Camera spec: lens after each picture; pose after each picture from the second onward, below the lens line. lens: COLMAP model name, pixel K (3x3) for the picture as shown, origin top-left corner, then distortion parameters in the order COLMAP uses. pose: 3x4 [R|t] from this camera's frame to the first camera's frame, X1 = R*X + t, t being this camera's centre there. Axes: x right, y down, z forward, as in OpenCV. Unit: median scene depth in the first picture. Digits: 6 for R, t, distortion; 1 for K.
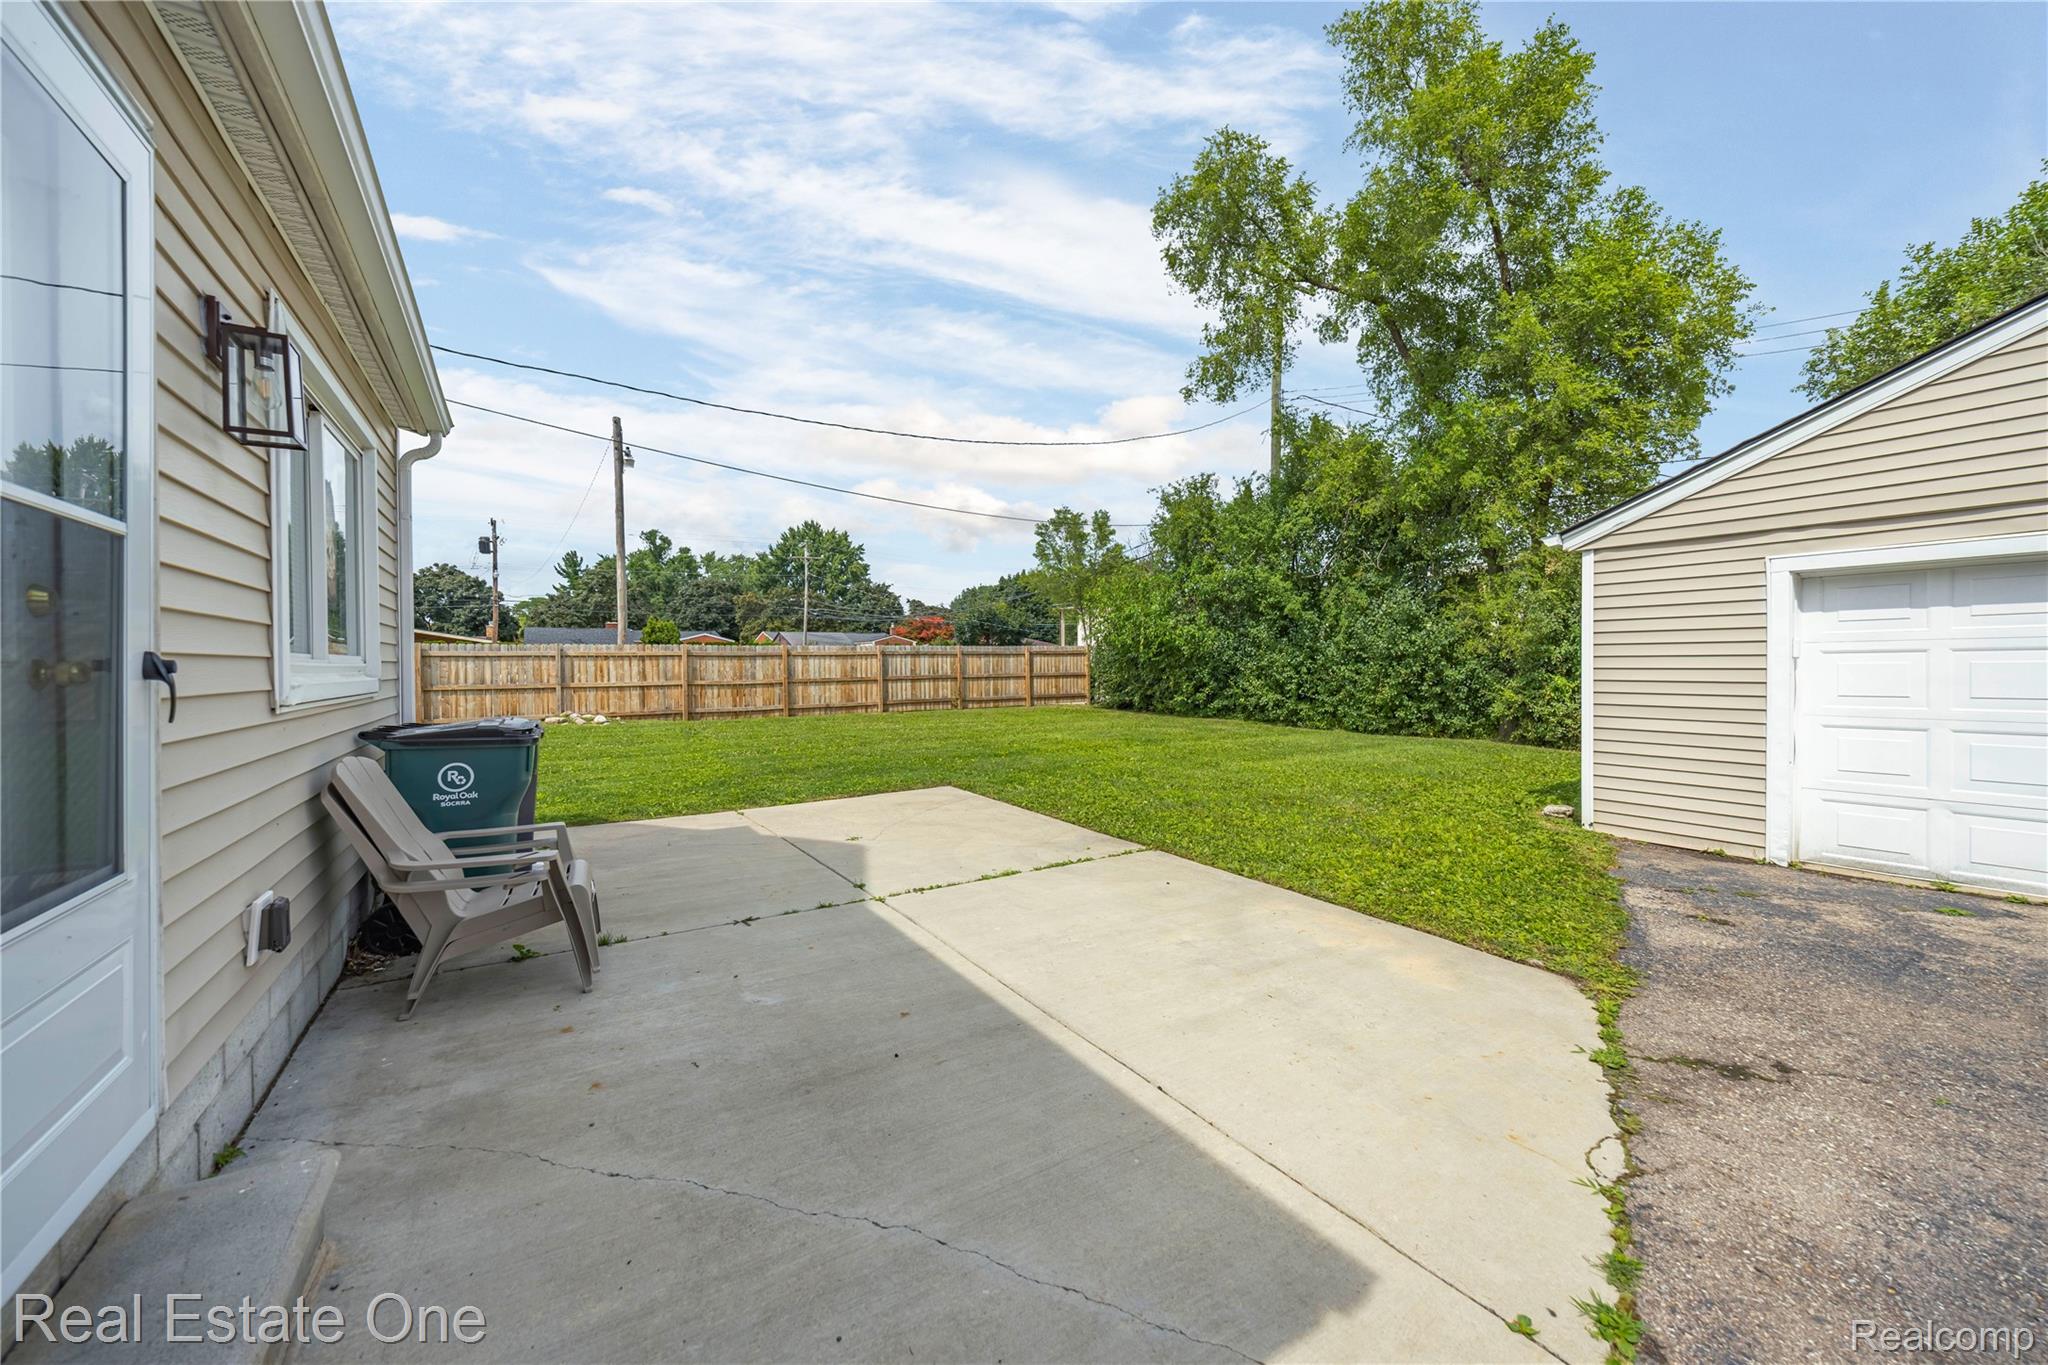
lens RADIAL K [[742.0, 0, 1021.3], [0, 742.0, 672.2], [0, 0, 1]] dist [-0.010817, -0.000298]
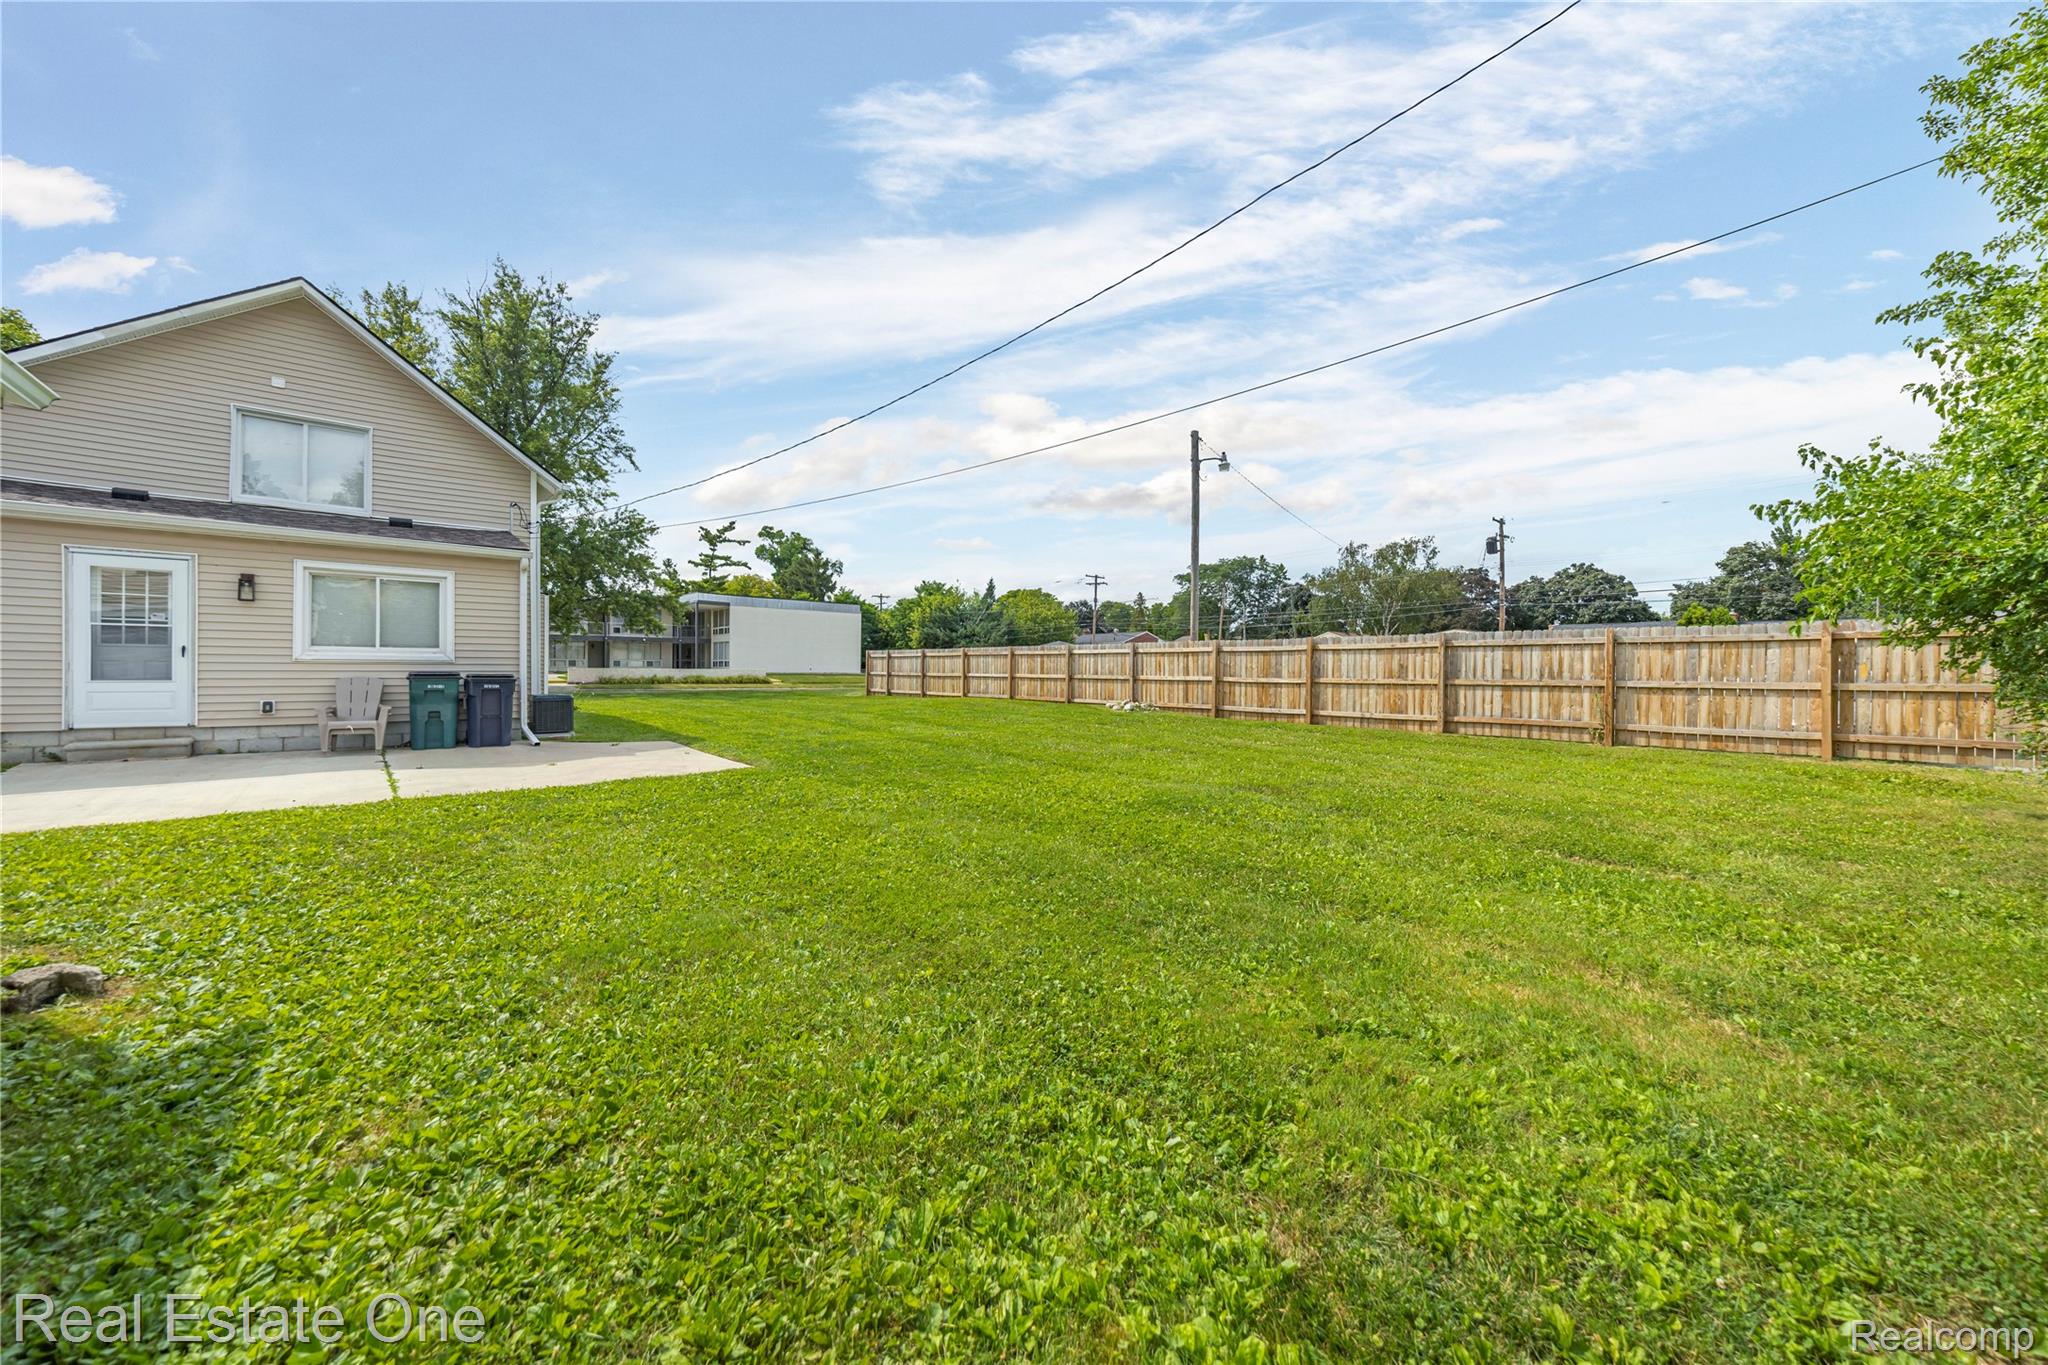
lens RADIAL K [[742.0, 0, 1021.3], [0, 742.0, 672.2], [0, 0, 1]] dist [-0.010817, -0.000298]
pose [[0.138752, 0.015803, -0.990201, 0.564714], [-0.018272, 0.999743, 0.013394, -0.004688], [0.990159, 0.016235, 0.139005, 0.714238]]
